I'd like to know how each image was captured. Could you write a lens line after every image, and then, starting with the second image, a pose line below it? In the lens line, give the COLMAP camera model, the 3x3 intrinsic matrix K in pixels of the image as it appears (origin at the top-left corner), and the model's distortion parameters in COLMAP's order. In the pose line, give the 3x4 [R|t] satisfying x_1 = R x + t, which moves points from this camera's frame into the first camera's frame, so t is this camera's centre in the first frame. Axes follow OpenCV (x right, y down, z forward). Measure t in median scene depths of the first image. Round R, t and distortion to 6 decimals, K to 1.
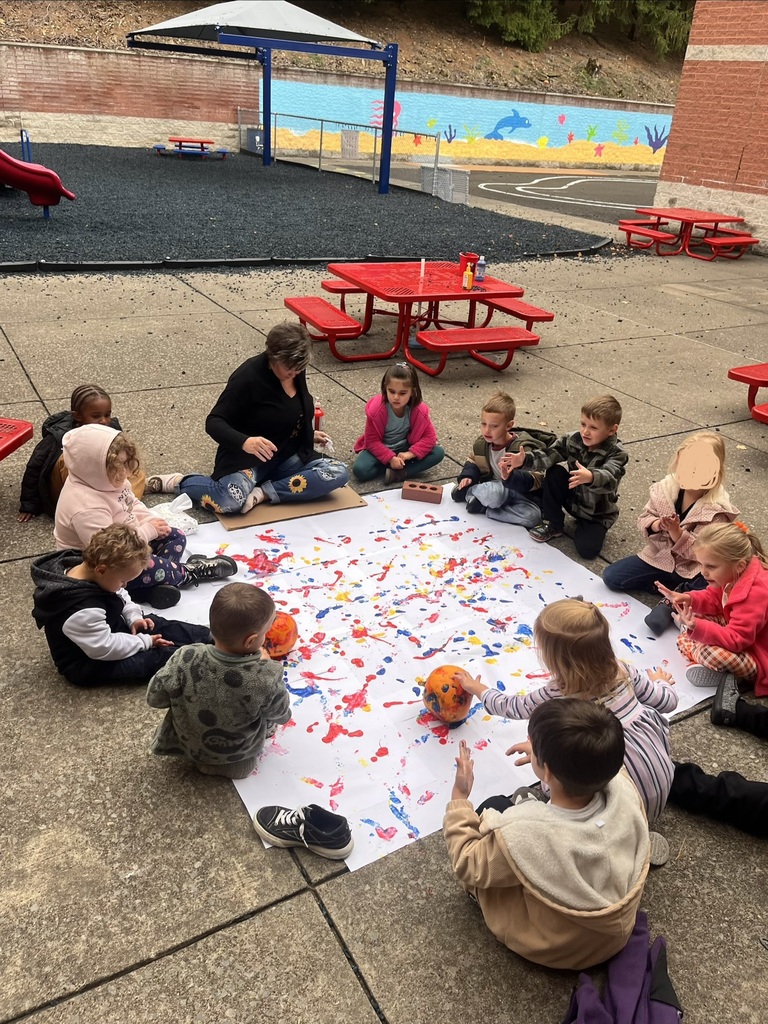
lens RADIAL K [[776.8, 0, 390.0], [0, 776.8, 515.8], [0, 0, 1]] dist [0.057563, -0.089164]
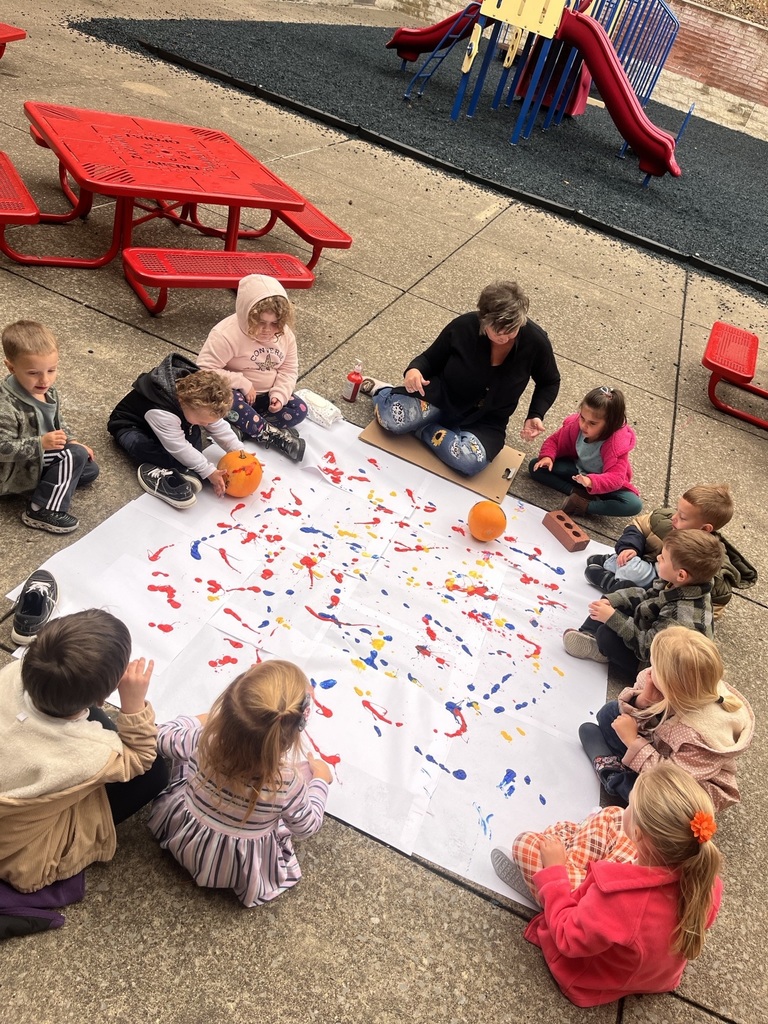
lens RADIAL K [[776.8, 0, 379.3], [0, 776.8, 510.4], [0, 0, 1]] dist [0.057563, -0.089164]
pose [[0.621423, 0.543781, -0.564035, 0.104313], [-0.546521, 0.816700, 0.185246, -0.025769], [0.561381, 0.193140, 0.804704, 0.050140]]
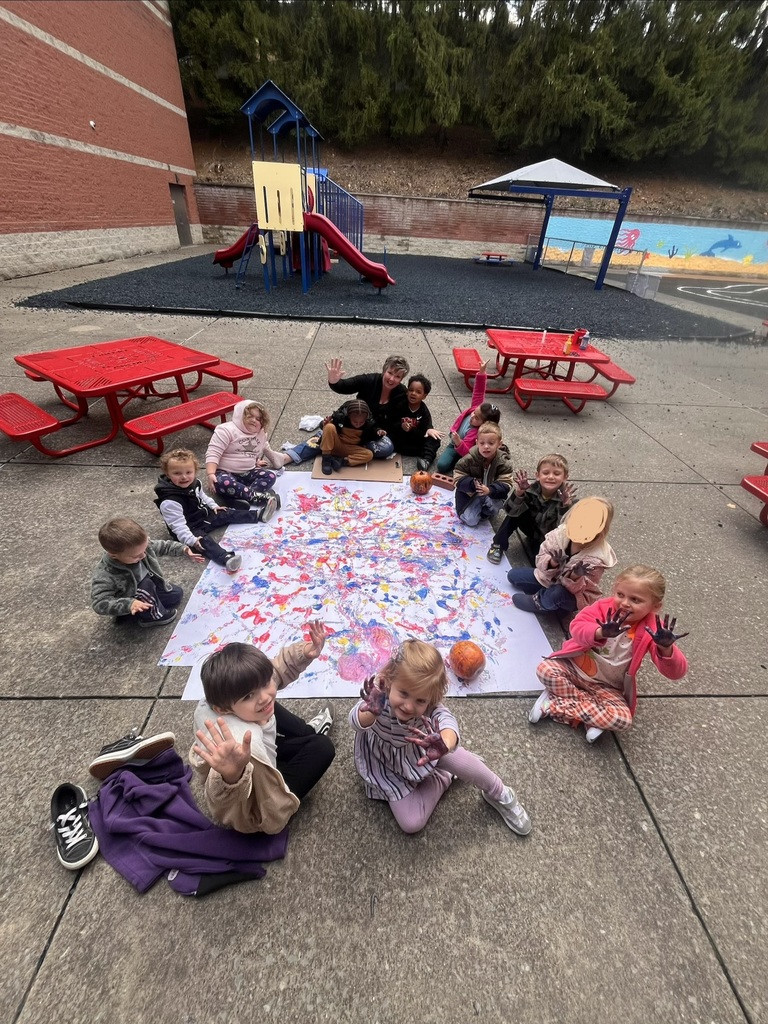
lens RADIAL K [[415.3, 0, 384.6], [0, 415.3, 508.7], [0, 0, 1]] dist [-0.005436, -0.000221]
pose [[0.877184, 0.256710, -0.405769, 0.077505], [-0.214751, 0.965598, 0.146640, -0.020472], [0.429454, -0.041491, 0.902135, 0.056058]]
